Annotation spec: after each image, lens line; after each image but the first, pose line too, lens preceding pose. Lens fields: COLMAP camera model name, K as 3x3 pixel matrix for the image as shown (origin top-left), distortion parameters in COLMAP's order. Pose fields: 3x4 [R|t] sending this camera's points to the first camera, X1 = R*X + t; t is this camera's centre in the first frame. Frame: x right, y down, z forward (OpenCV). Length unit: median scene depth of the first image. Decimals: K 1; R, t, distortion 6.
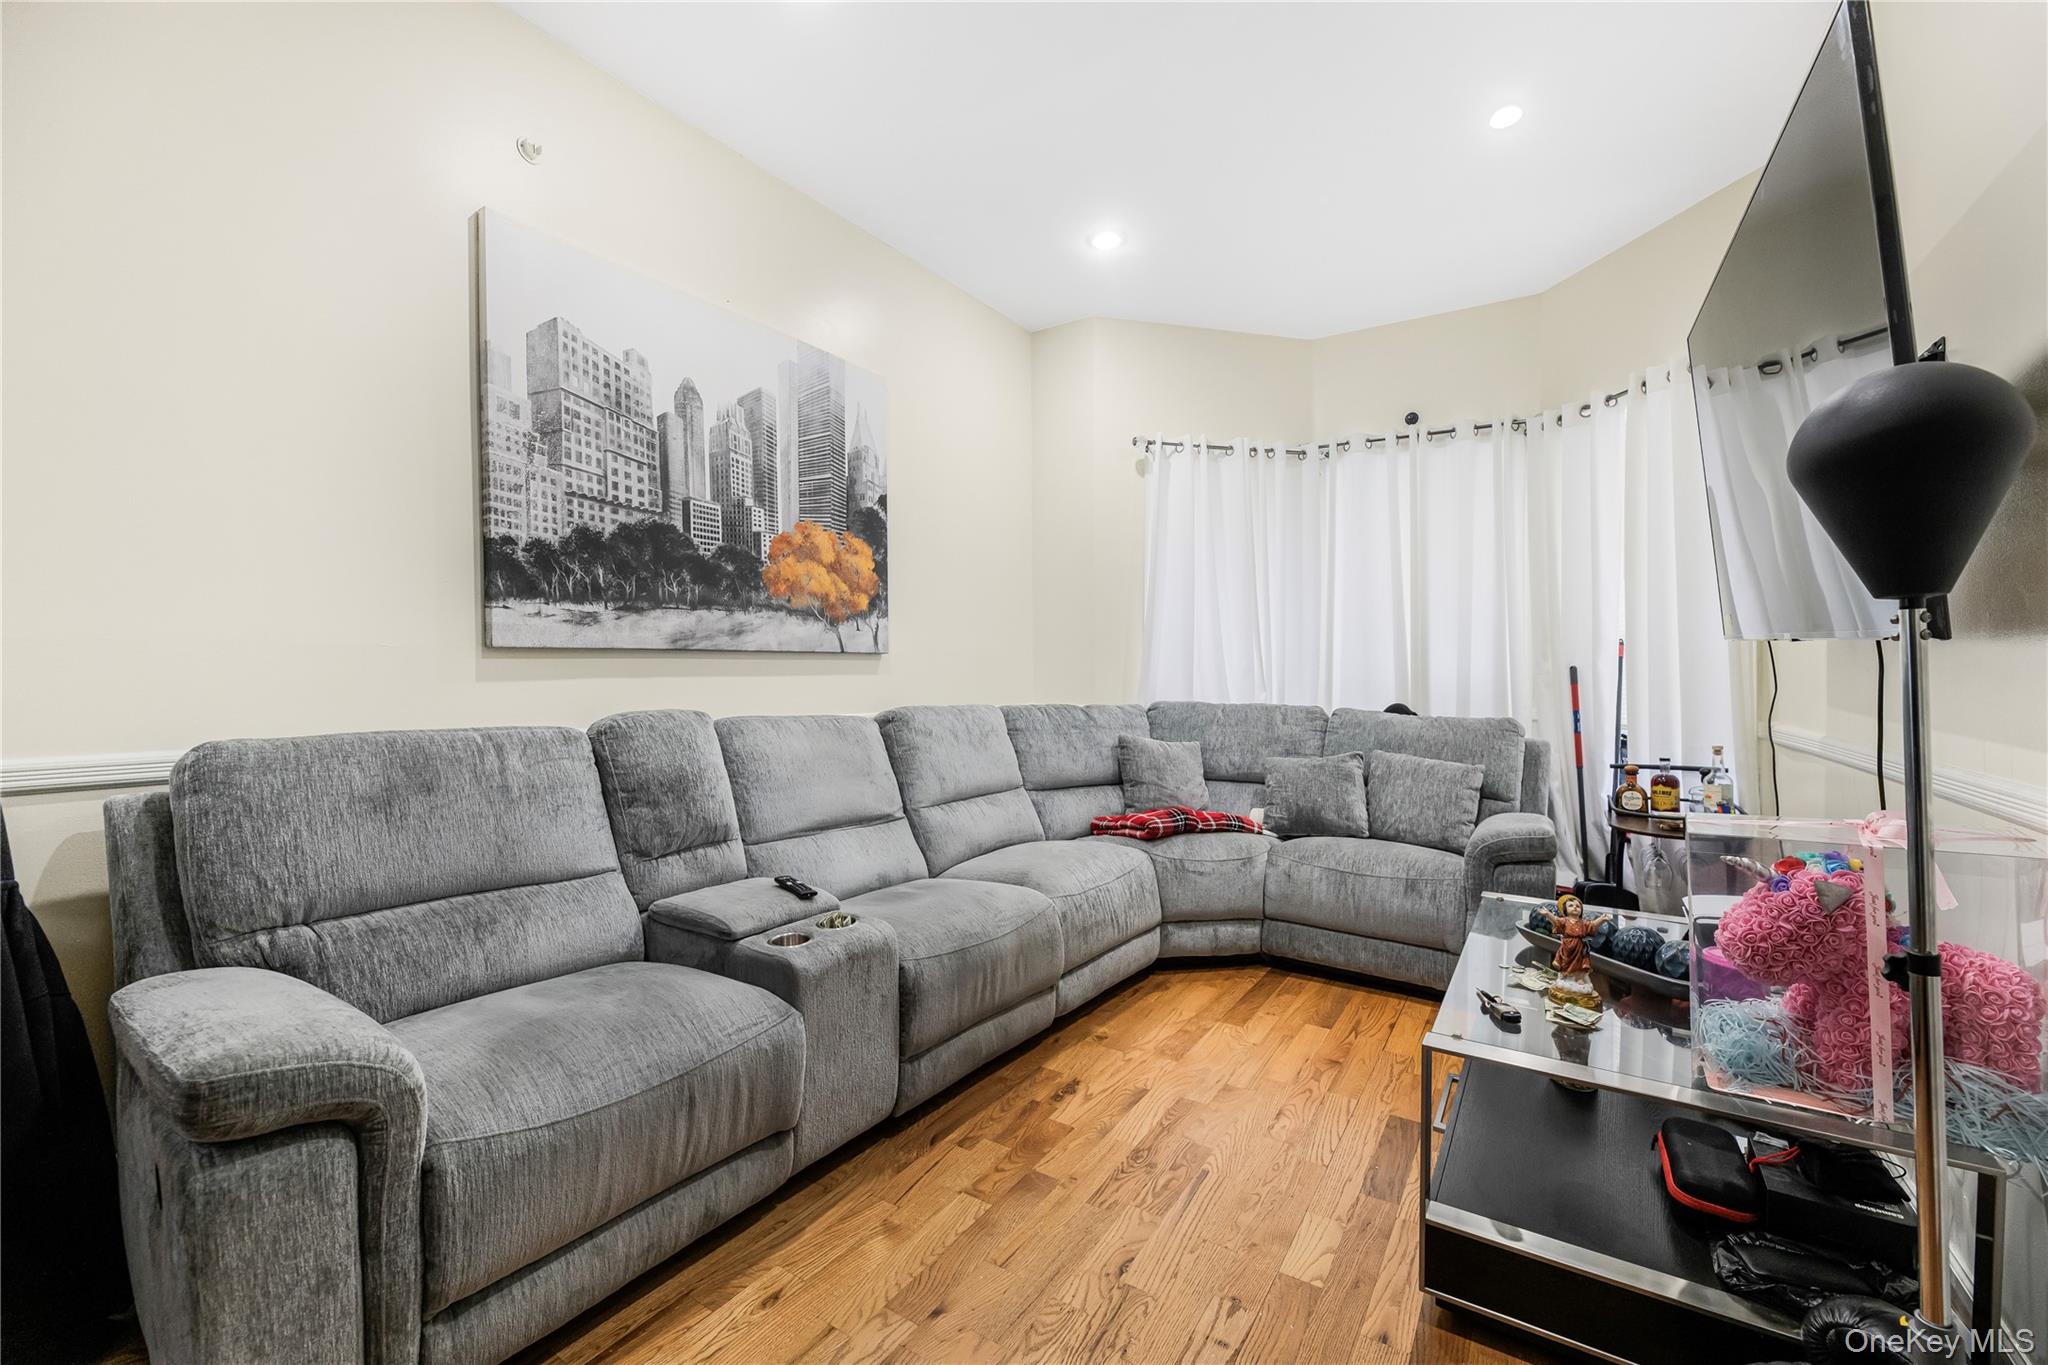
lens RADIAL K [[844.4, 0, 1025.6], [0, 844.4, 683.4], [0, 0, 1]] dist [-0.000683, -0.002925]
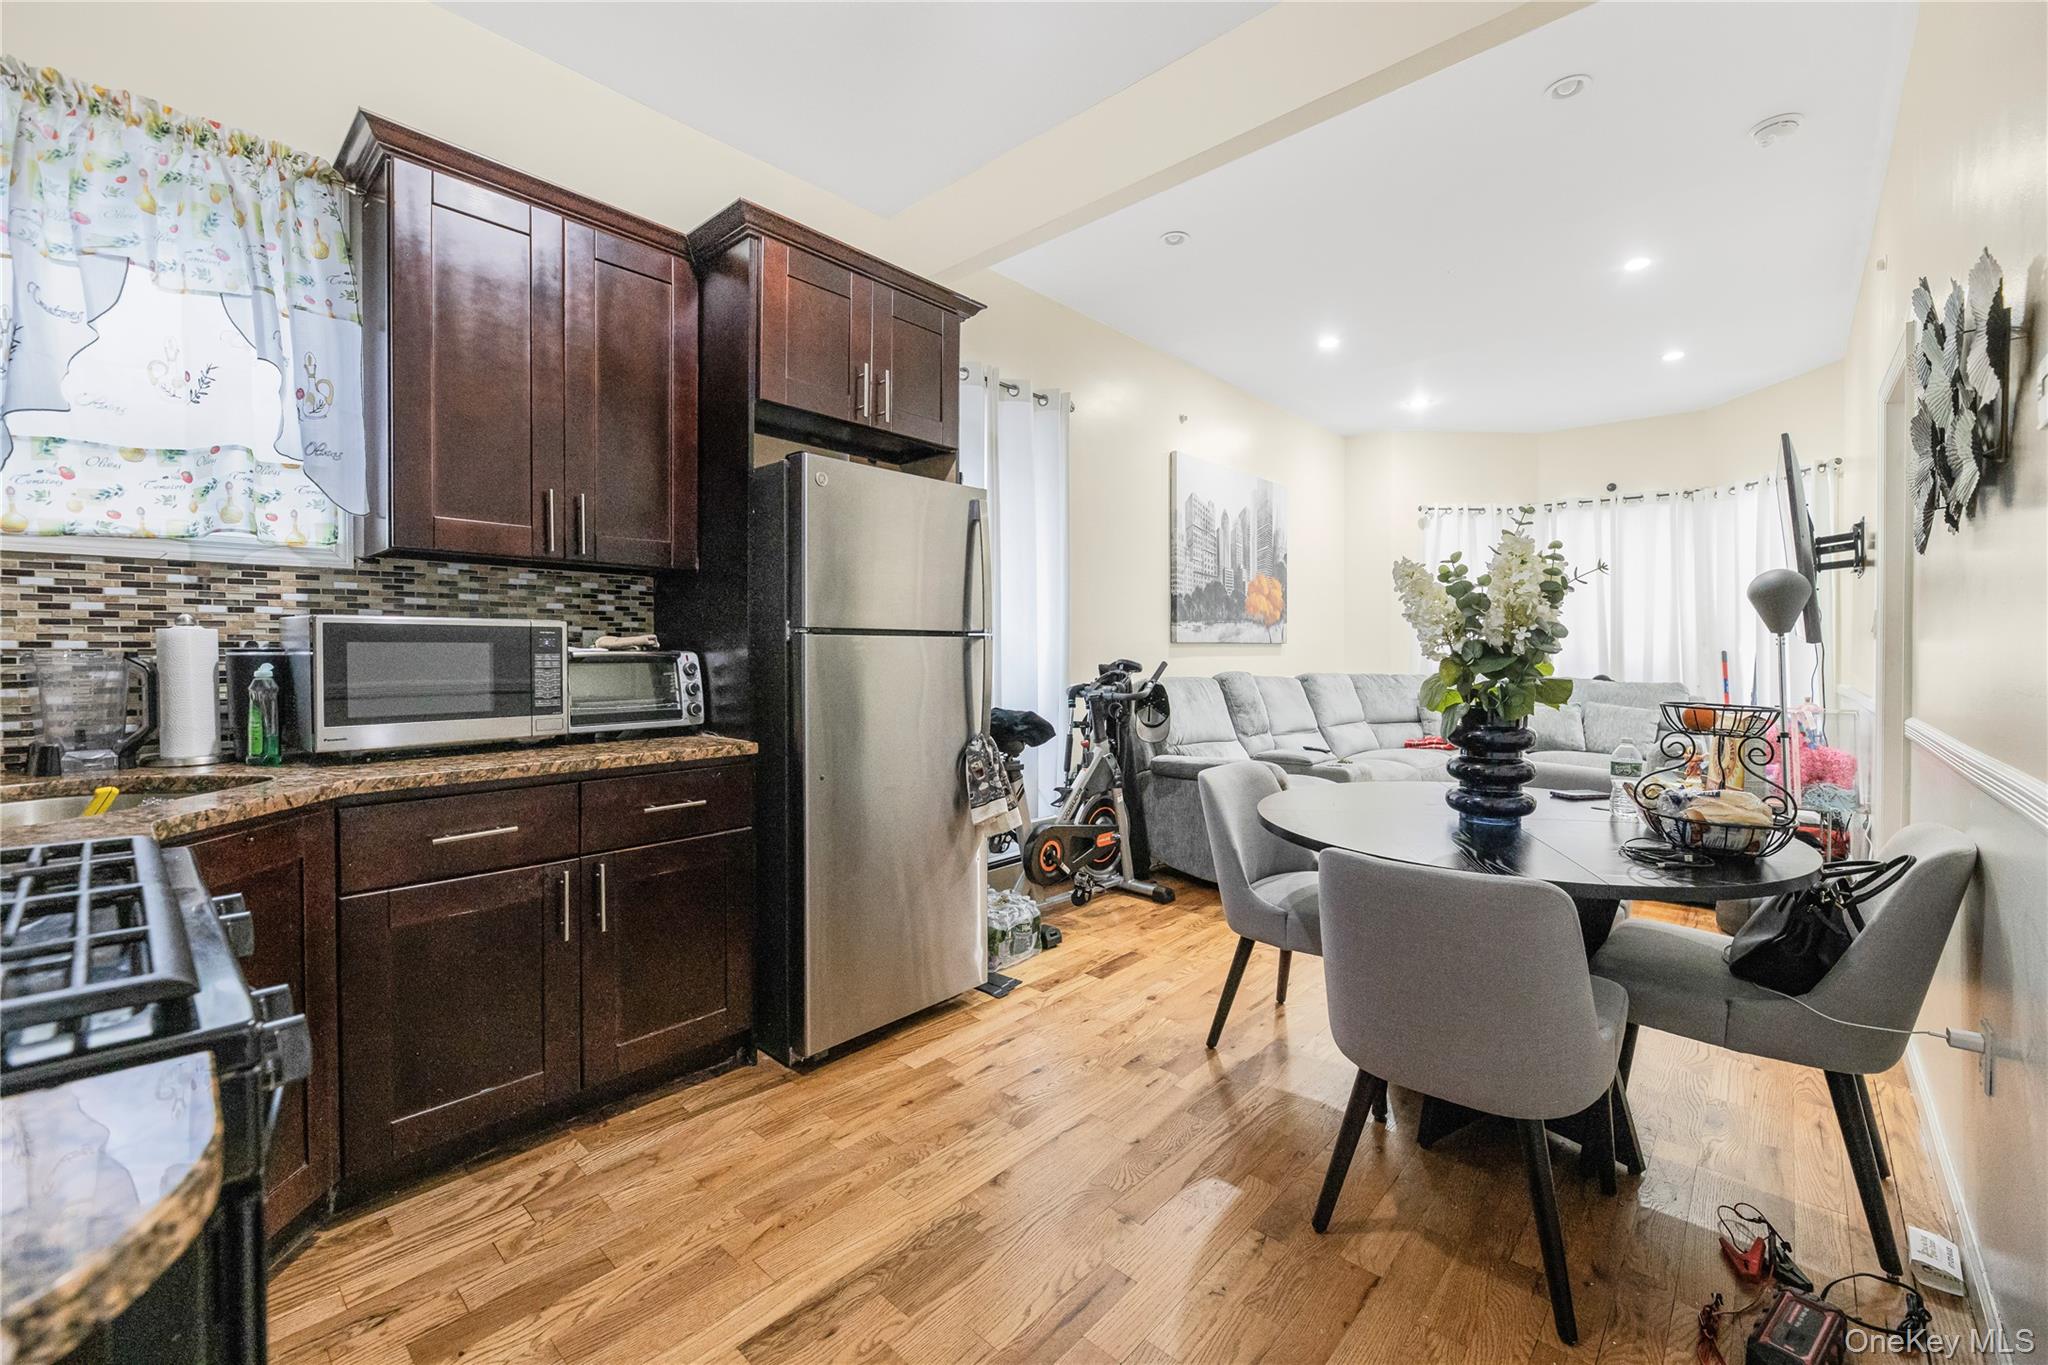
lens RADIAL K [[844.4, 0, 1030.9], [0, 844.4, 666.2], [0, 0, 1]] dist [-0.000683, -0.002925]
pose [[0.987190, 0.003502, -0.159509, -0.431224], [-0.003362, 0.999994, 0.001151, 0.012447], [0.159512, -0.000600, 0.987196, -0.866392]]
